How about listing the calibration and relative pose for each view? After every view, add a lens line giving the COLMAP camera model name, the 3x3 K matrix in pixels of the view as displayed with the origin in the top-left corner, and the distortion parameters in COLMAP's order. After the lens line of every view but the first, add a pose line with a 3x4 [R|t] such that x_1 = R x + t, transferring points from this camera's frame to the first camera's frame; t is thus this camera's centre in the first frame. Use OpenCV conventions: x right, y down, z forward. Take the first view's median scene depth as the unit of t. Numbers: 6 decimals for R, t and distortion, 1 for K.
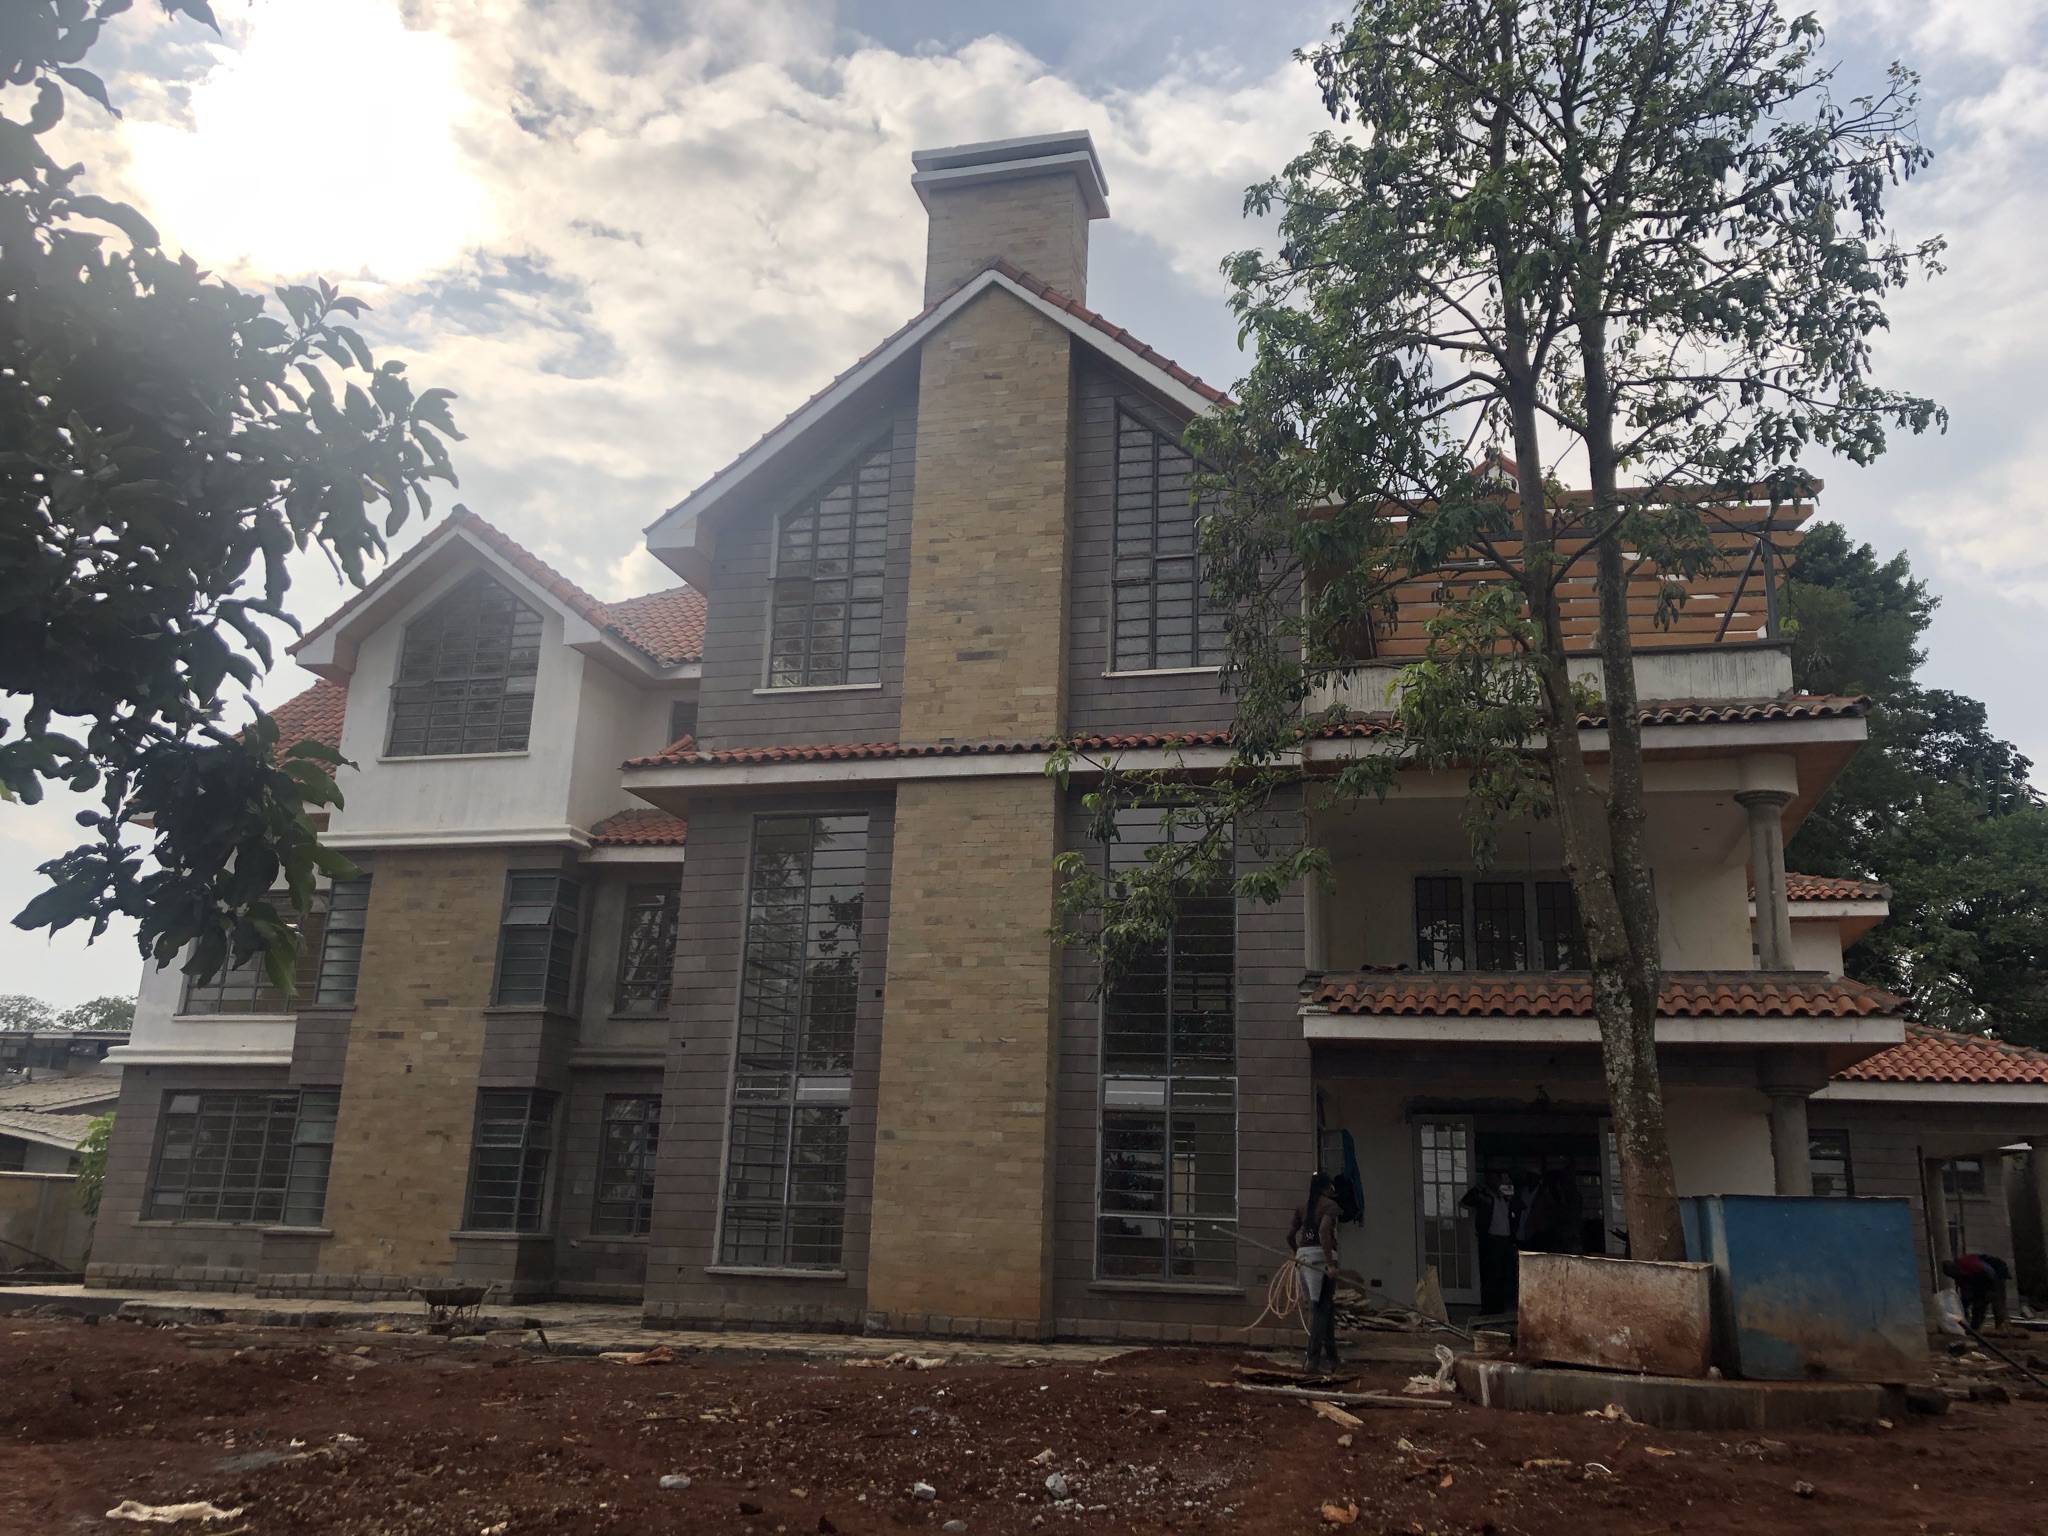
lens RADIAL K [[1702.6, 0, 1040.0], [0, 1702.6, 755.3], [0, 0, 1]] dist [0.033708, -0.031811]
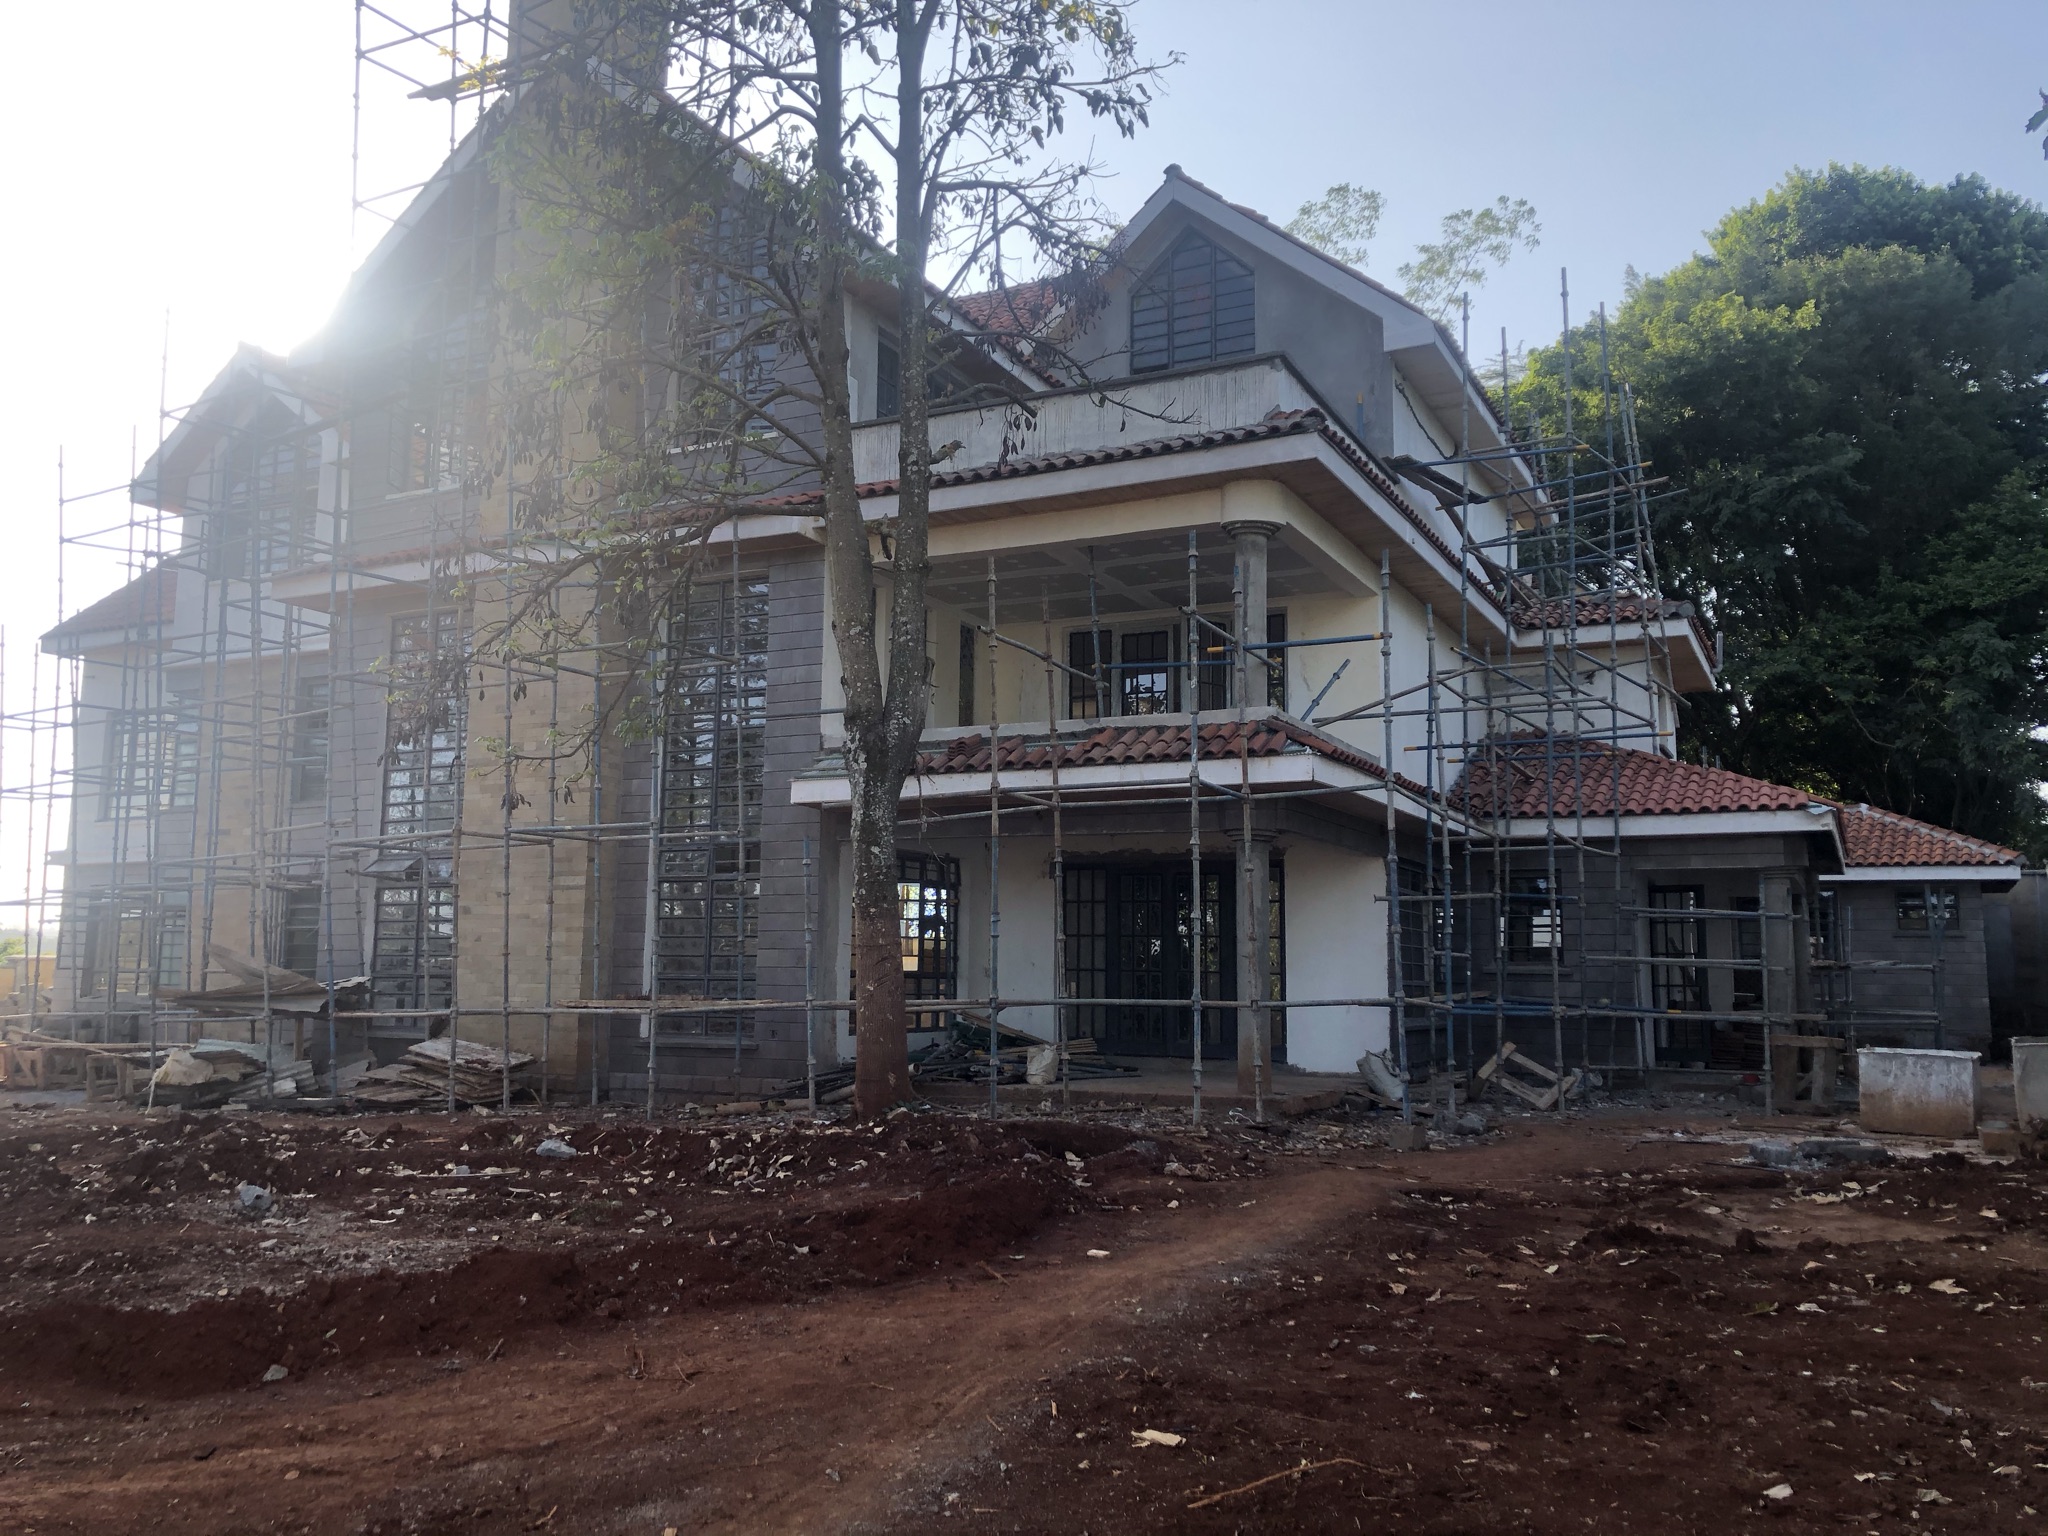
lens RADIAL K [[1702.6, 0, 1017.9], [0, 1702.6, 762.6], [0, 0, 1]] dist [0.033708, -0.031811]
pose [[0.972970, -0.052094, -0.224980, 0.438919], [0.082639, 0.988253, 0.128559, 0.018990], [0.215640, -0.143676, 0.965845, 0.045935]]
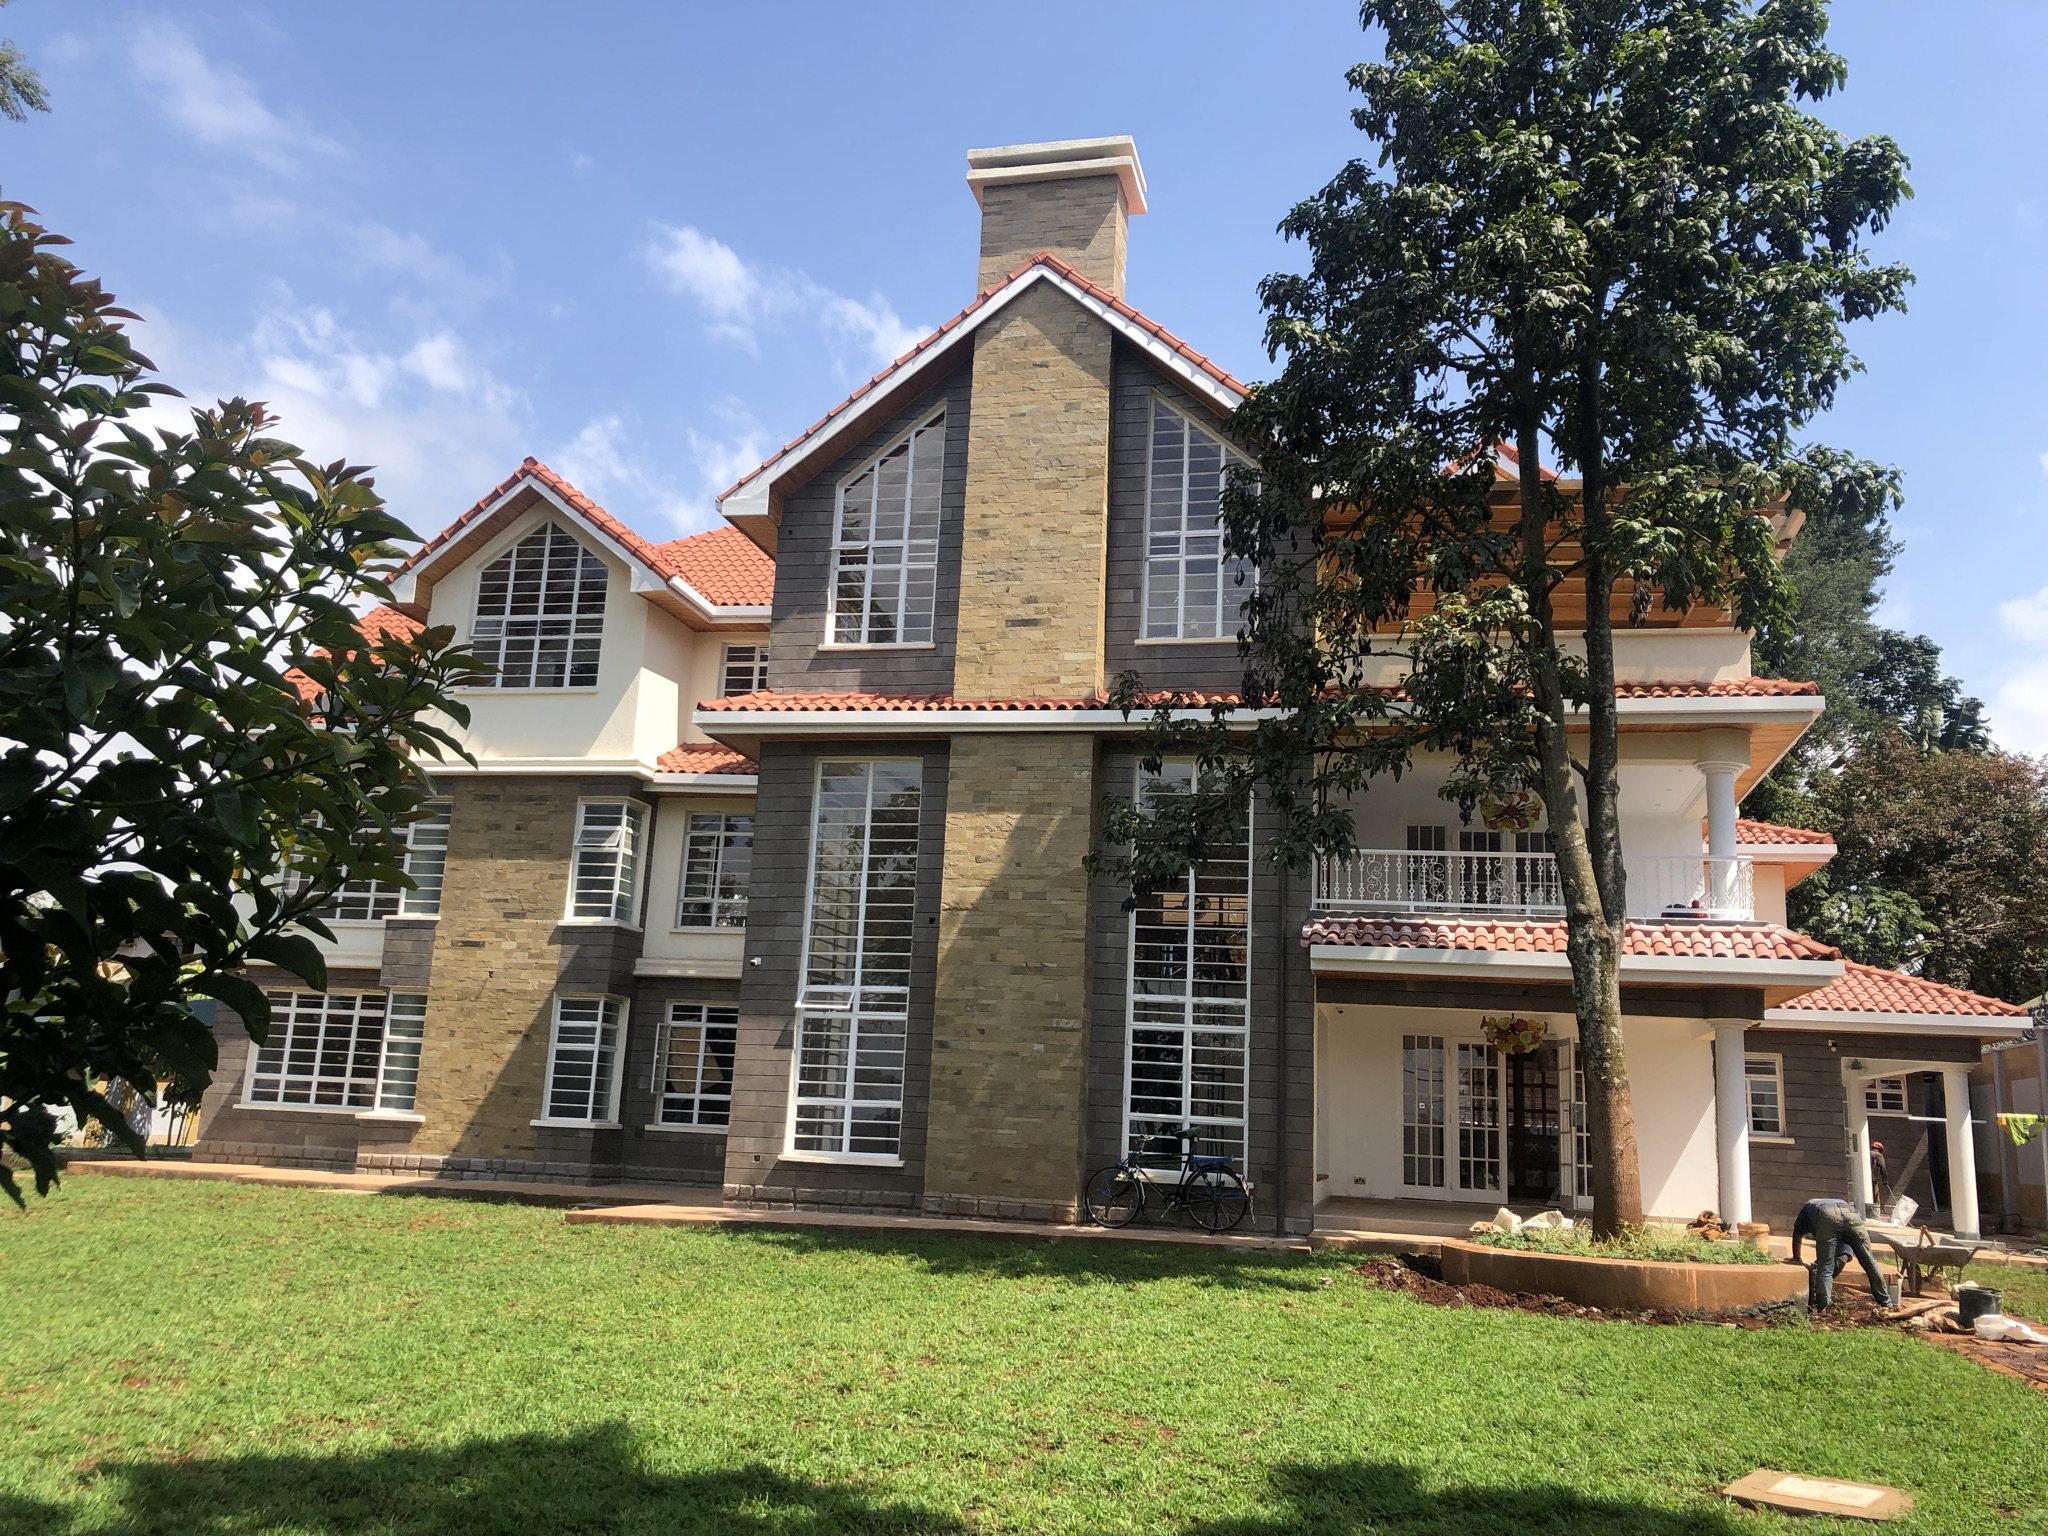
lens RADIAL K [[1702.6, 0, 1013.7], [0, 1702.6, 766.6], [0, 0, 1]] dist [0.033708, -0.031811]
pose [[0.999751, 0.021437, 0.006187, -0.046820], [-0.021777, 0.997878, 0.061357, -0.031385], [-0.004859, -0.061476, 0.998097, -0.116475]]
